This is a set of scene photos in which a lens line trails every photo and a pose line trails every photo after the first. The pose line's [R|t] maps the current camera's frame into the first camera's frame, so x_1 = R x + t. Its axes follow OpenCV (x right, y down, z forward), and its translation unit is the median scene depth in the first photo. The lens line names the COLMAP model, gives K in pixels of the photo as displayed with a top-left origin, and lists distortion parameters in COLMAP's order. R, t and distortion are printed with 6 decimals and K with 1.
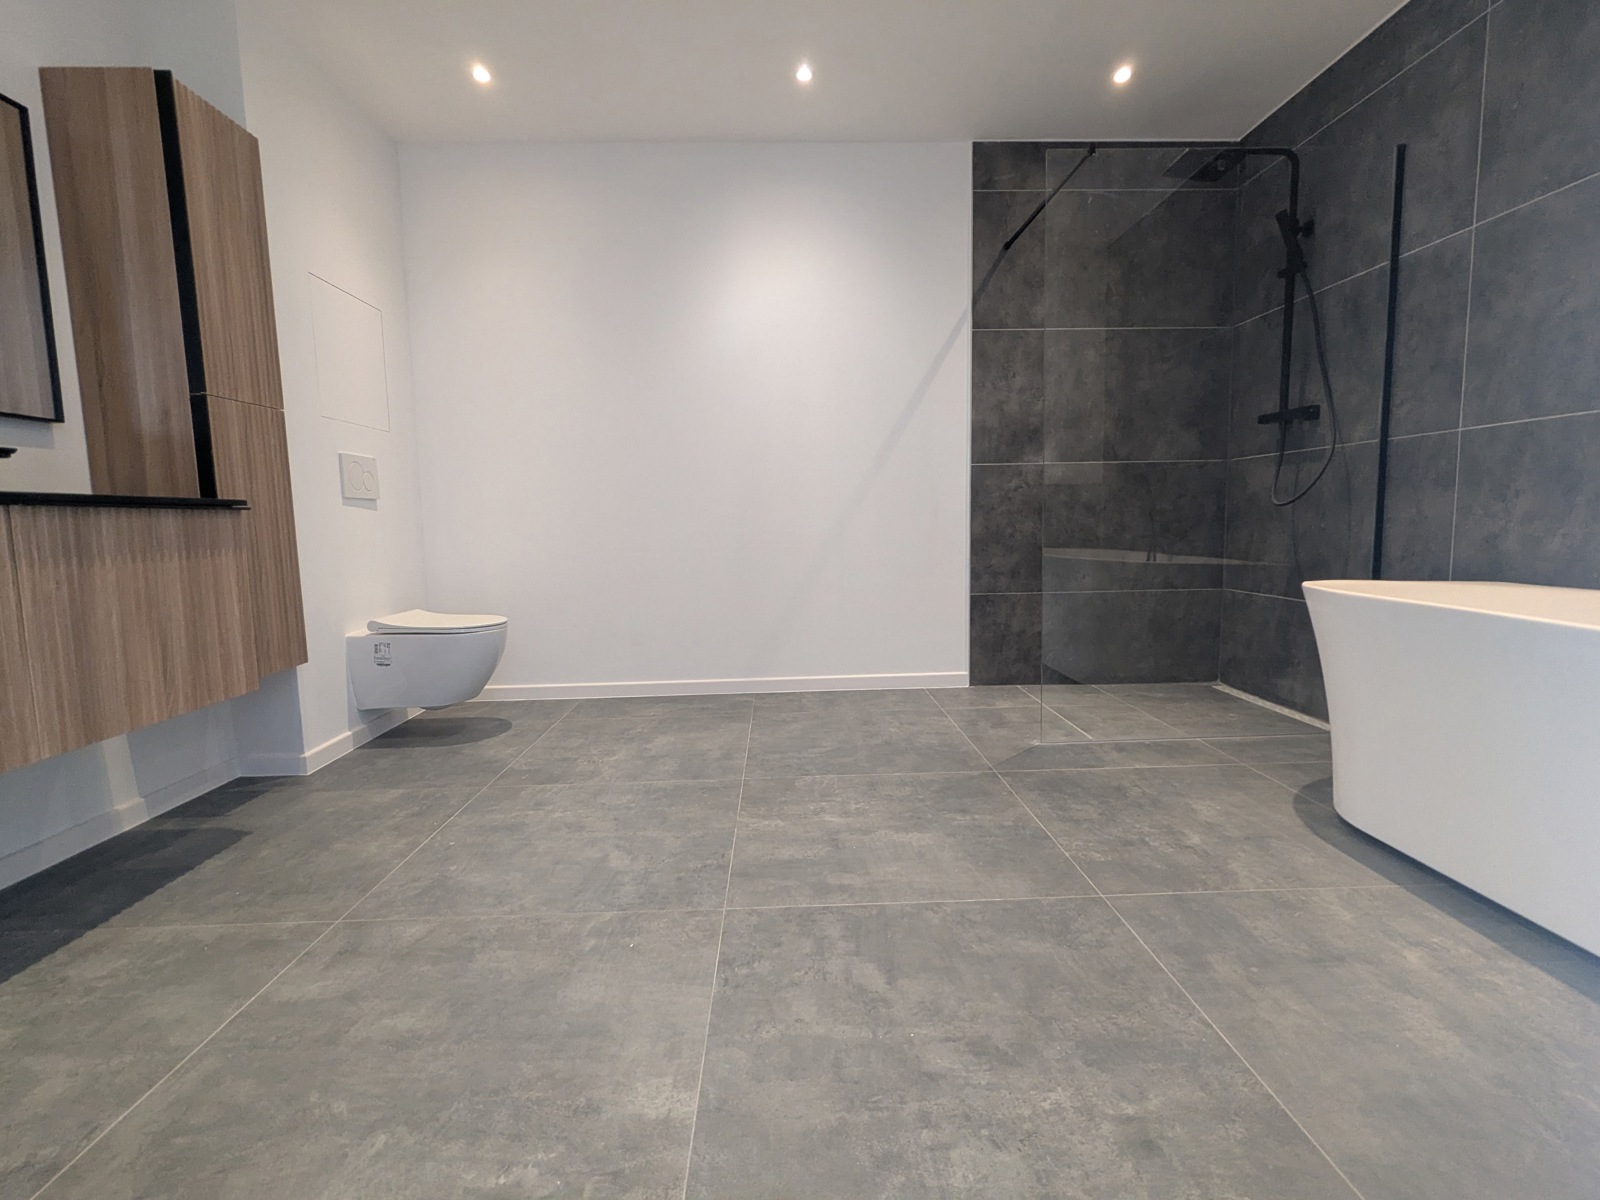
lens RADIAL K [[759.3, 0, 808.1], [0, 759.3, 598.6], [0, 0, 1]] dist [-0.002478, -0.000270]
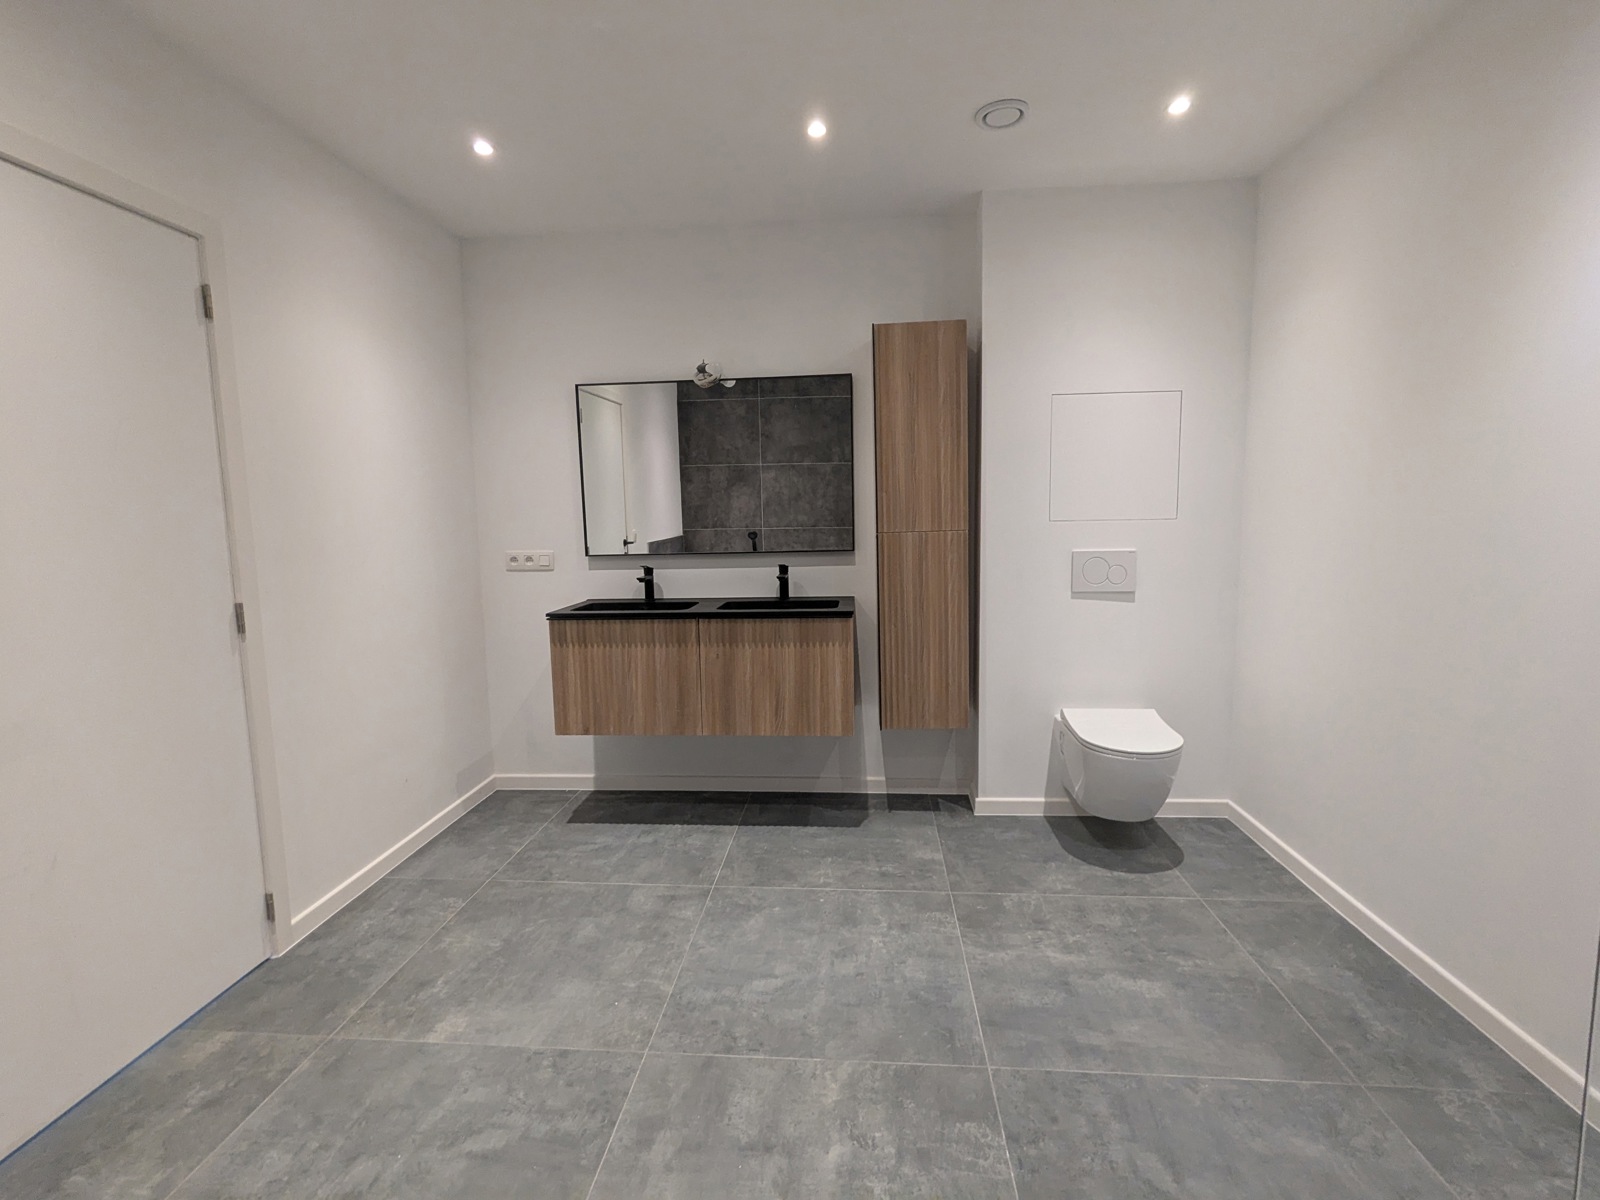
lens RADIAL K [[762.7, 0, 792.4], [0, 762.7, 596.4], [0, 0, 1]] dist [-0.001720, 0.001624]
pose [[-0.126190, 0.138481, -0.982293, 0.597726], [-0.080031, 0.985560, 0.149223, -0.303485], [0.988773, 0.097444, -0.113285, 0.860623]]
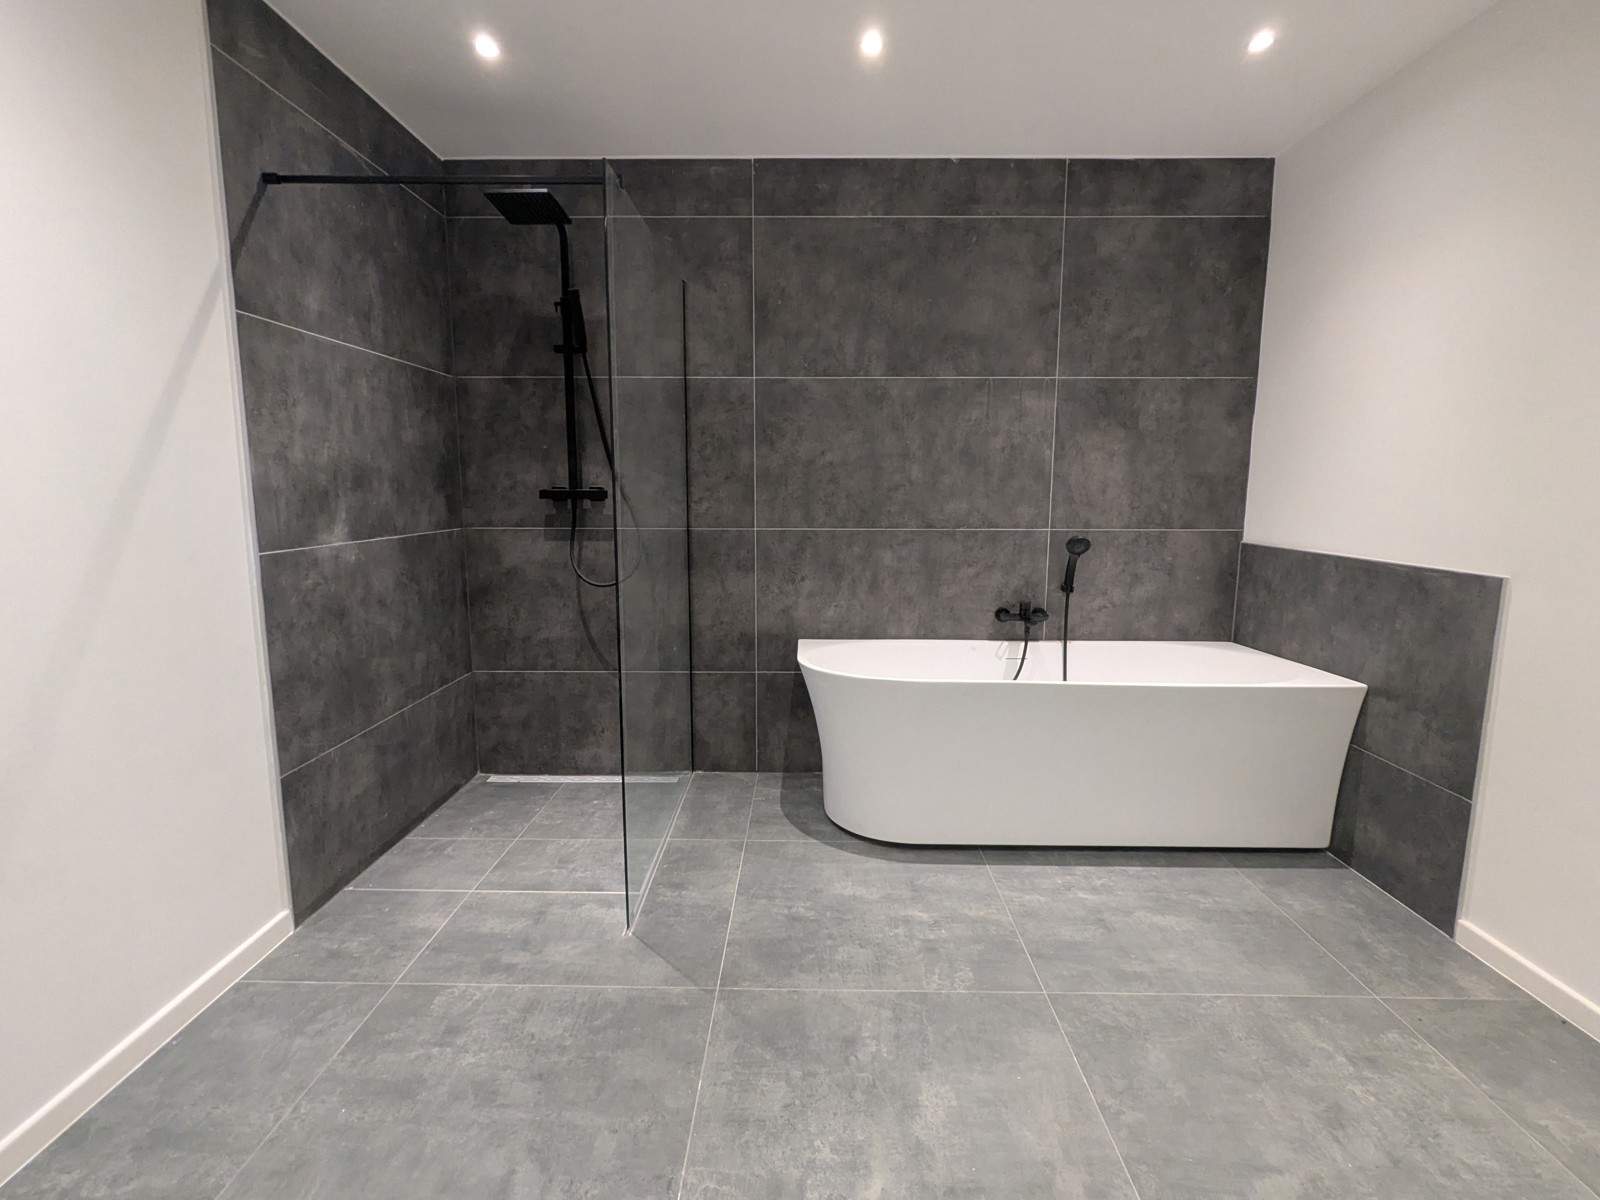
lens RADIAL K [[770.7, 0, 800.0], [0, 770.7, 600.0], [0, 0, 1]] dist [-0.001011, 0.000275]
pose [[0.054287, -0.125572, 0.990598, -0.488413], [0.098819, 0.987866, 0.119811, -0.255066], [-0.993624, 0.091386, 0.066037, 0.845991]]
